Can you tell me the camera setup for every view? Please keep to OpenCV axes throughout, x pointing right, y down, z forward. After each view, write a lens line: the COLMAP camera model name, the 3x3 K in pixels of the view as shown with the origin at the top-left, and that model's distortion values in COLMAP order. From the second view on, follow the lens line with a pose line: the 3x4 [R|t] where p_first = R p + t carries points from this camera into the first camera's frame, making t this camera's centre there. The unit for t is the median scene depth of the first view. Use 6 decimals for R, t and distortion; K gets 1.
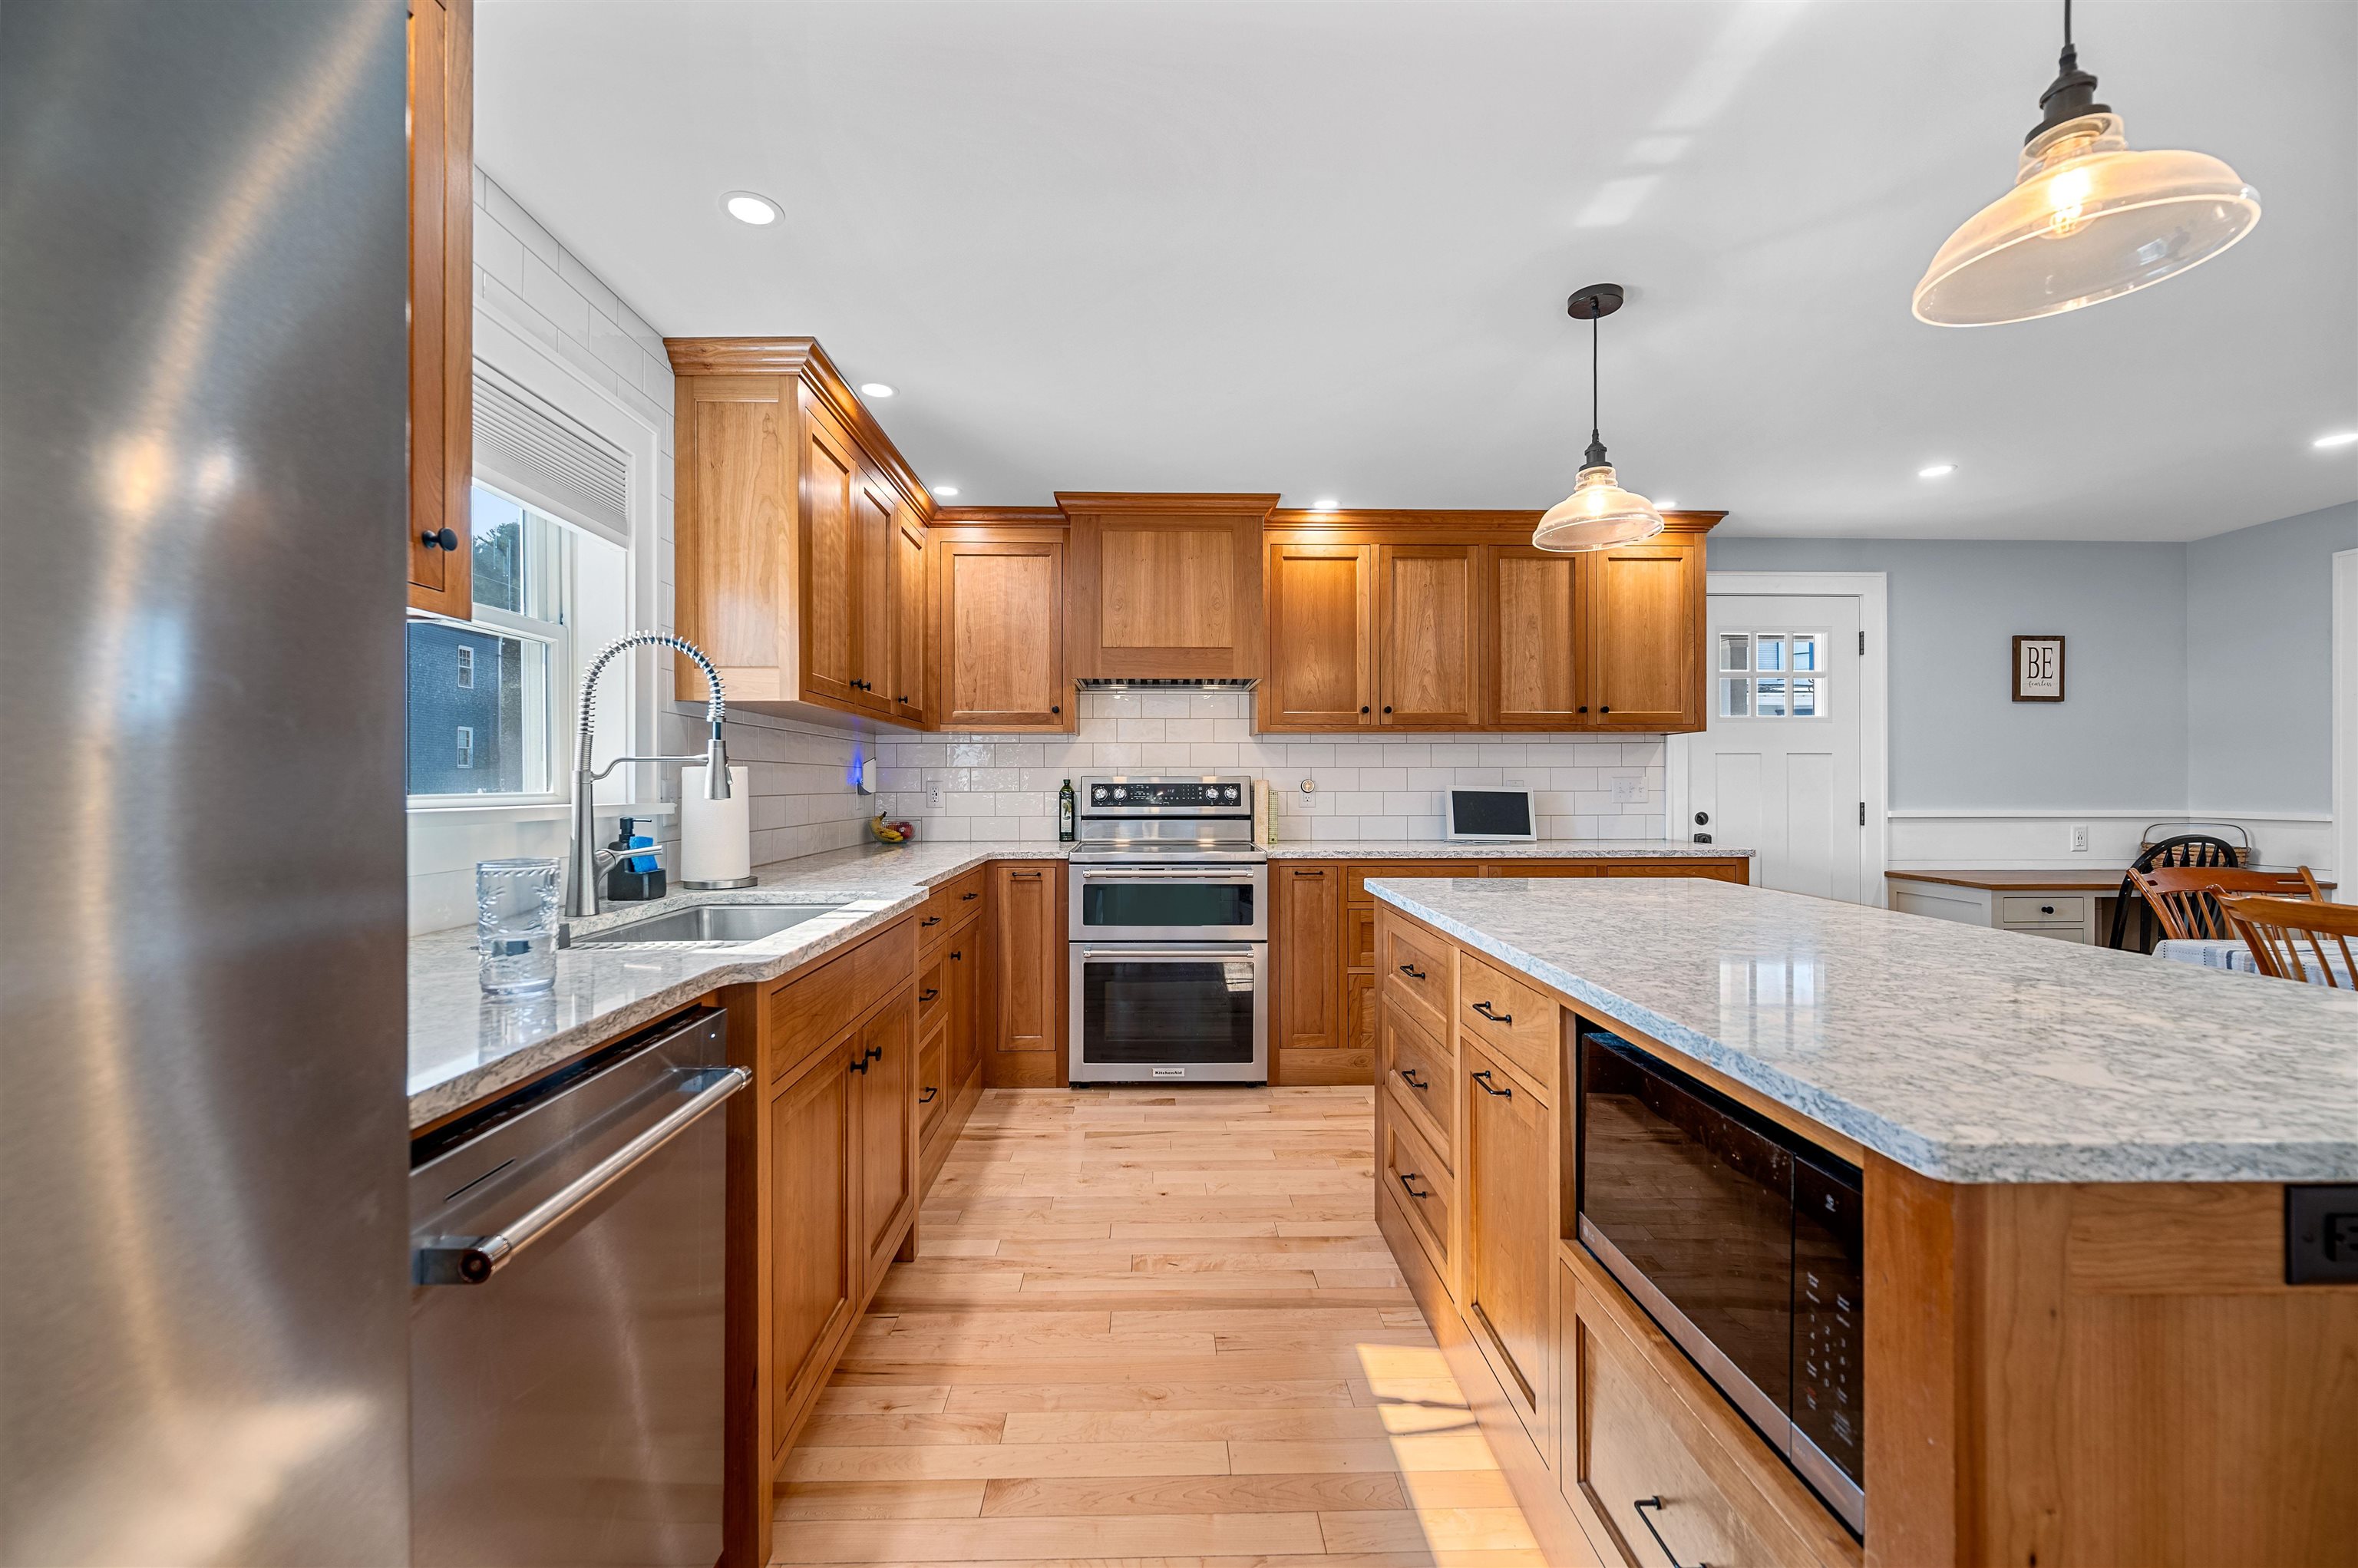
lens RADIAL K [[929.2, 0, 1170.3], [0, 929.2, 785.2], [0, 0, 1]] dist [-0.001963, 0.000150]
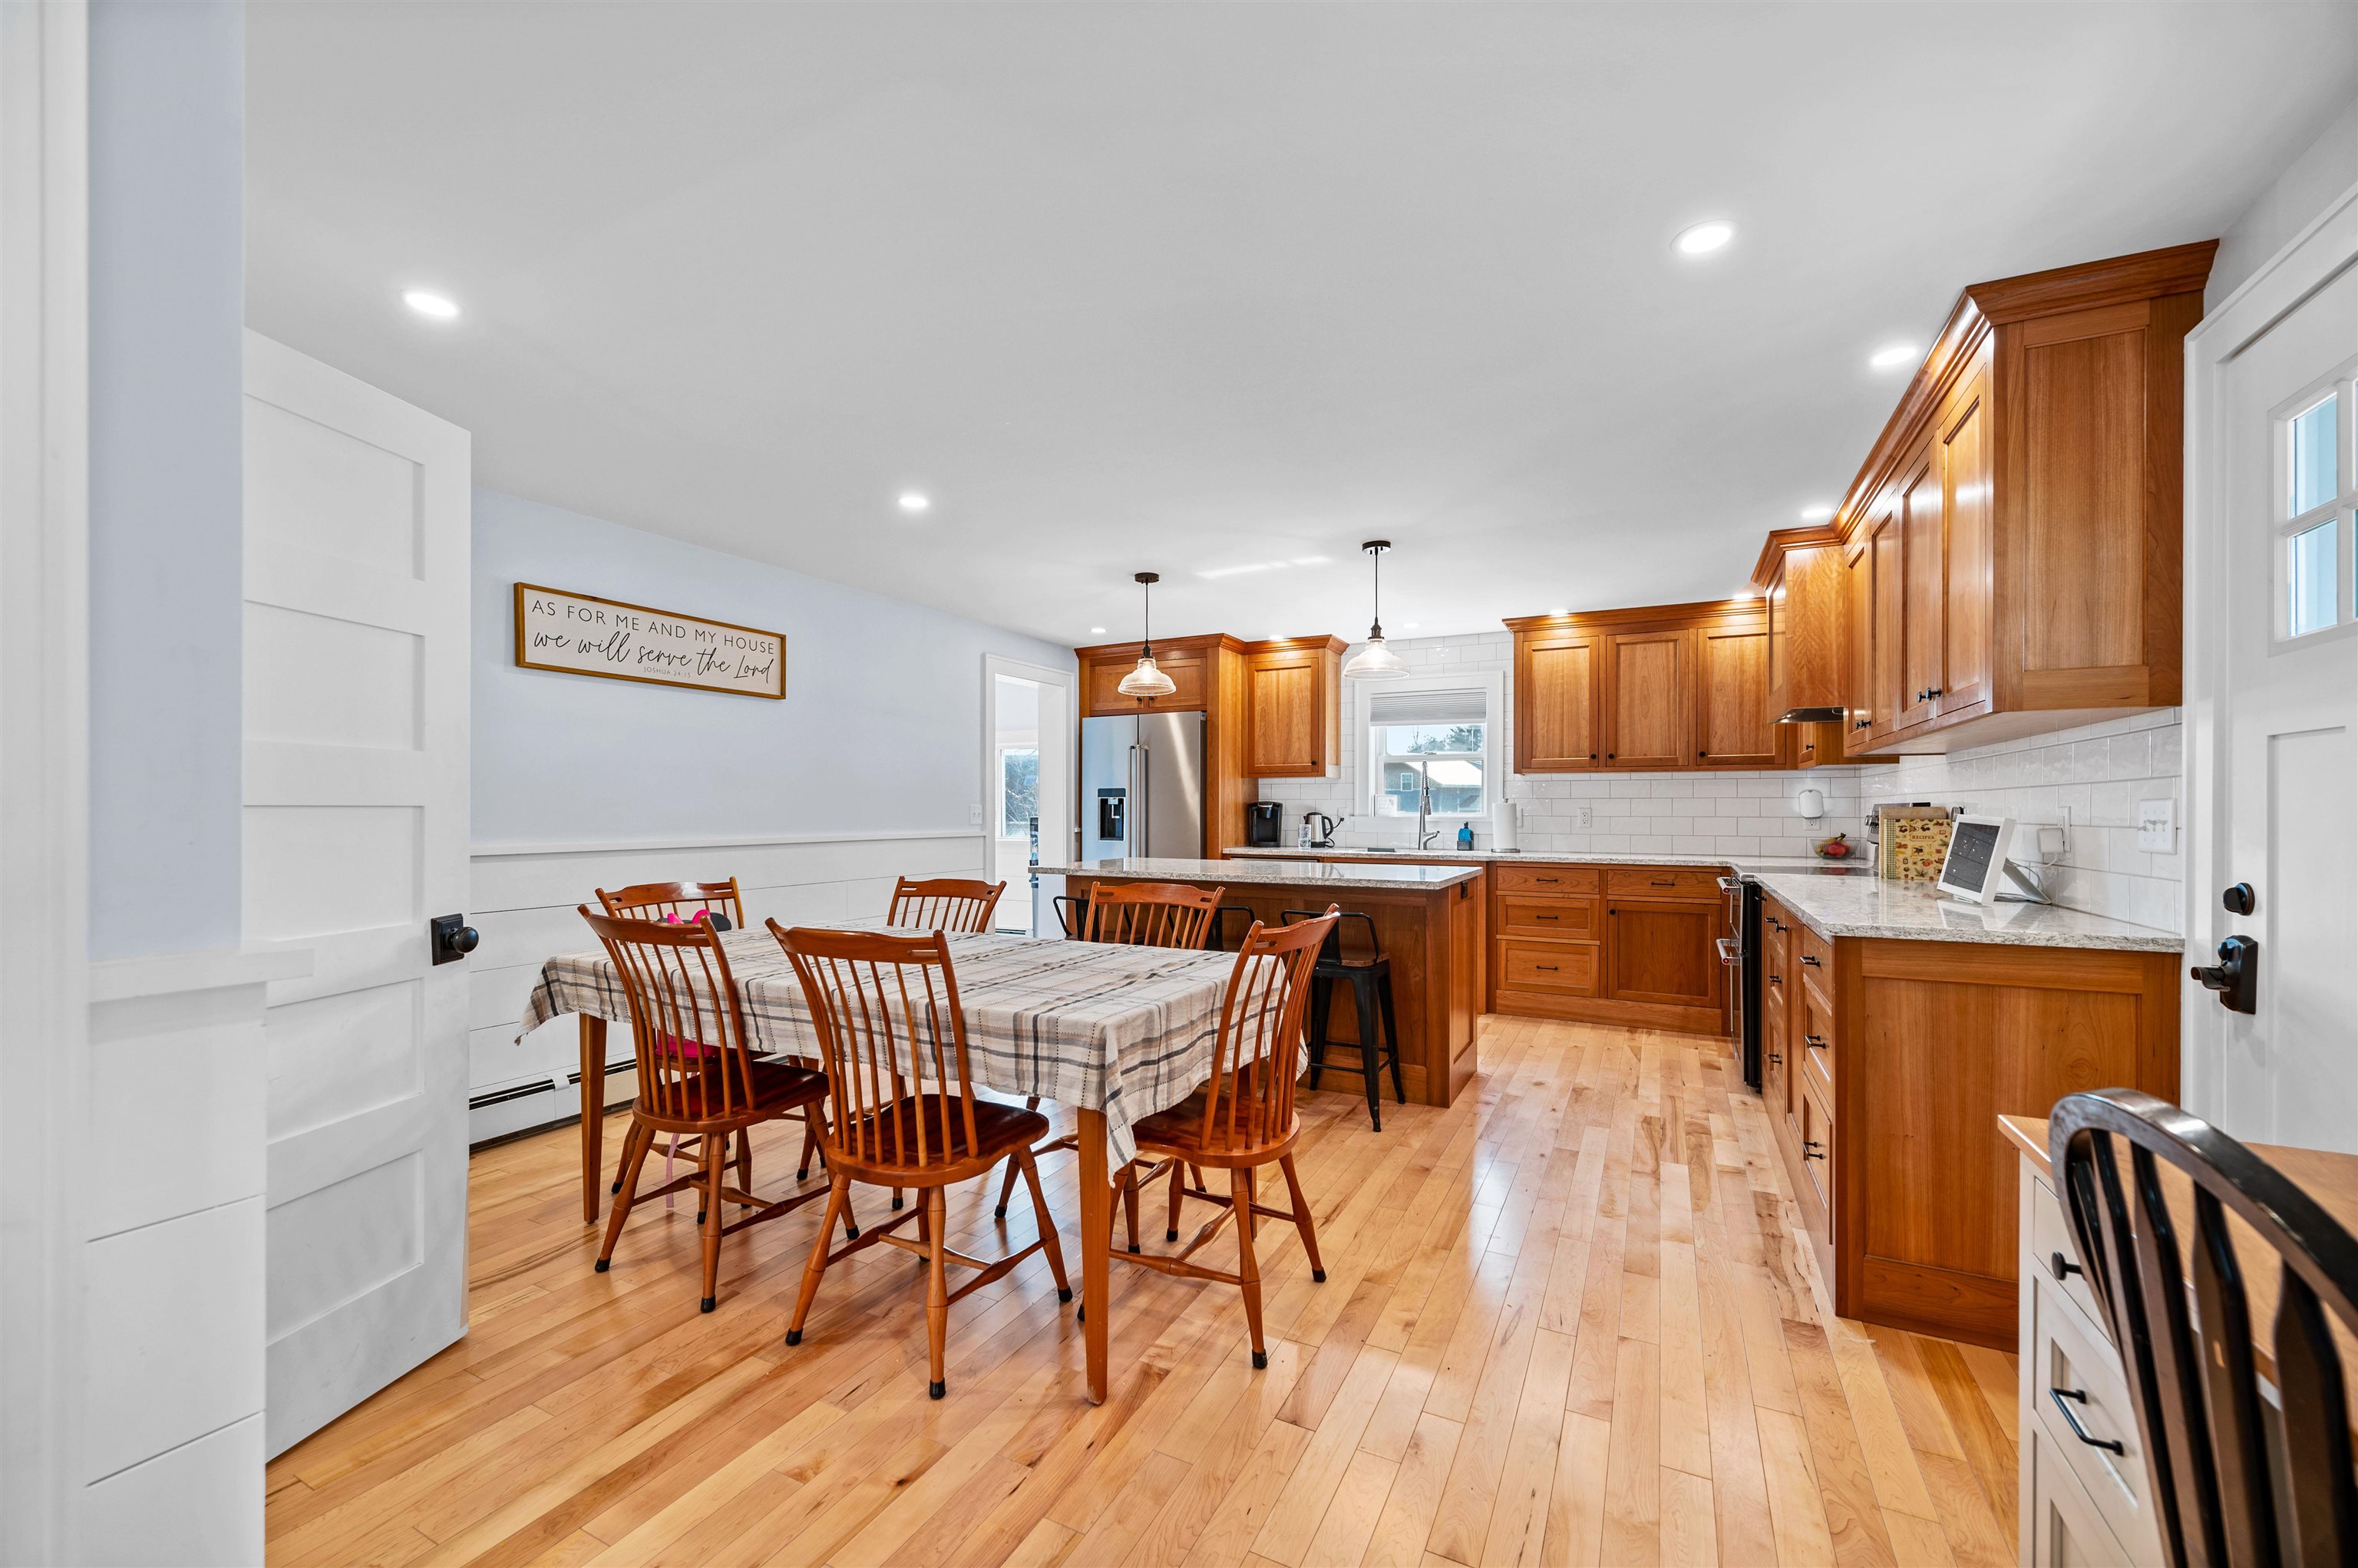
lens RADIAL K [[929.2, 0, 1158.9], [0, 929.2, 807.6], [0, 0, 1]] dist [-0.001963, 0.000150]
pose [[-0.495506, -0.001619, -0.868603, 1.256754], [-0.002753, 0.999996, -0.000294, -0.002830], [0.868600, 0.002246, -0.495508, 0.858951]]
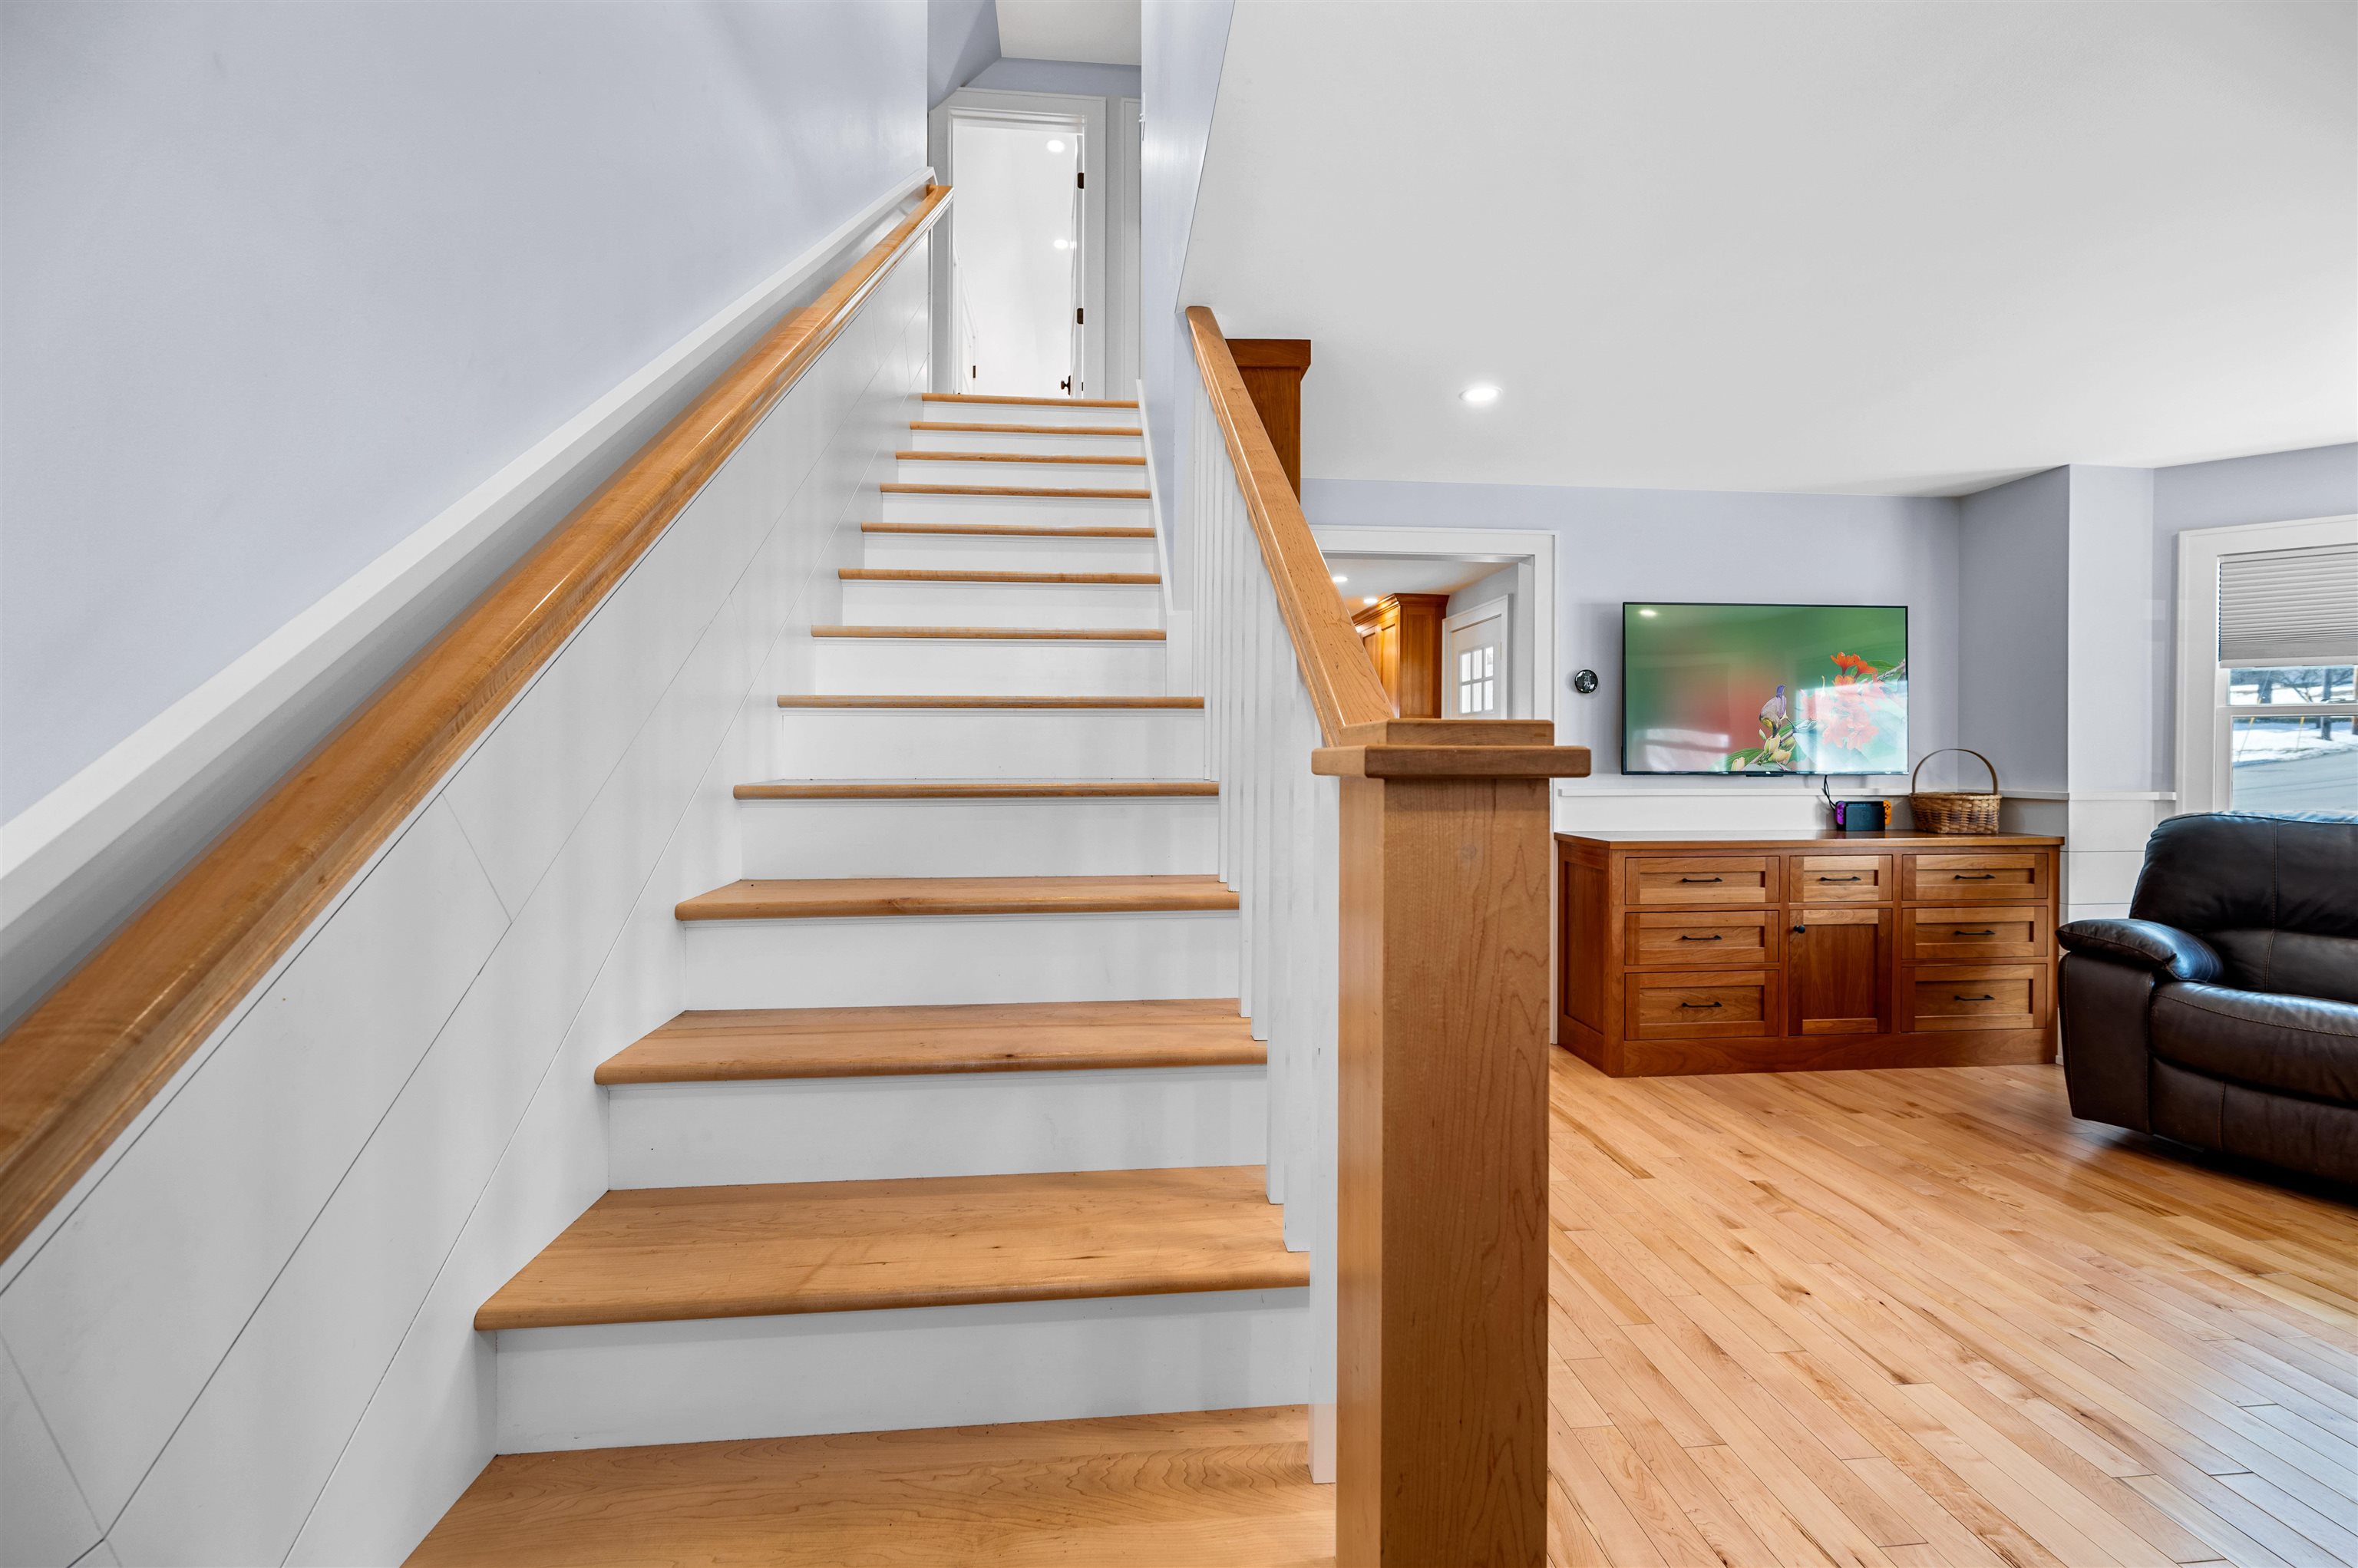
lens RADIAL K [[929.2, 0, 1183.8], [0, 929.2, 765.6], [0, 0, 1]] dist [-0.001963, 0.000150]
pose [[0.070858, 0.005241, -0.997473, 2.202945], [-0.002082, 0.999985, 0.005106, 0.002711], [0.997484, 0.001715, 0.070868, 0.503803]]
